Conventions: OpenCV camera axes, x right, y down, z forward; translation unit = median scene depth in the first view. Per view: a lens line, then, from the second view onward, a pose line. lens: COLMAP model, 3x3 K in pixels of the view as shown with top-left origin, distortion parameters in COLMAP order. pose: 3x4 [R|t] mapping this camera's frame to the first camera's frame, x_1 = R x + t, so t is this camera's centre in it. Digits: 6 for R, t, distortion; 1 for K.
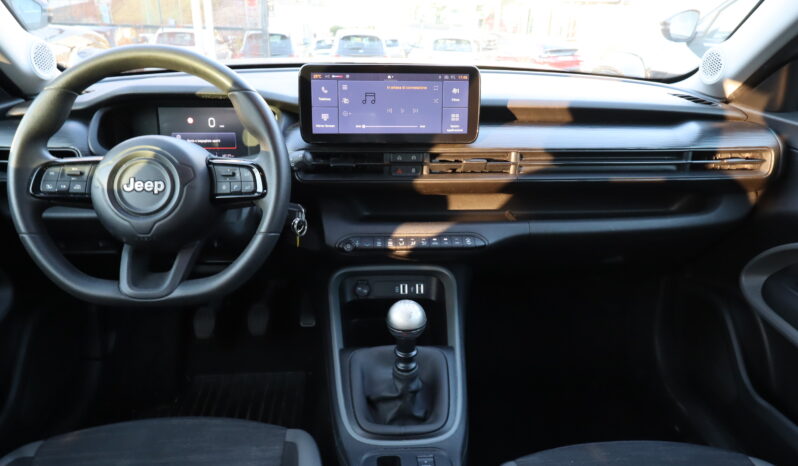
lens RADIAL K [[572.3, 0, 399.0], [0, 572.3, 233.0], [0, 0, 1]] dist [-0.003819, 0.003335]
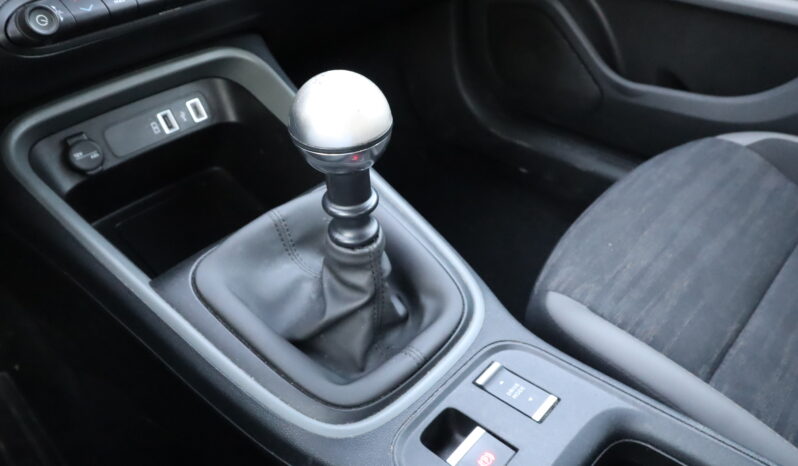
lens RADIAL K [[572.3, 0, 399.0], [0, 572.3, 233.0], [0, 0, 1]] dist [-0.003819, 0.003335]
pose [[0.731026, -0.461994, 0.502158, -0.167209], [0.307389, 0.879990, 0.362118, 0.079682], [-0.609190, -0.110360, 0.785308, 0.592646]]
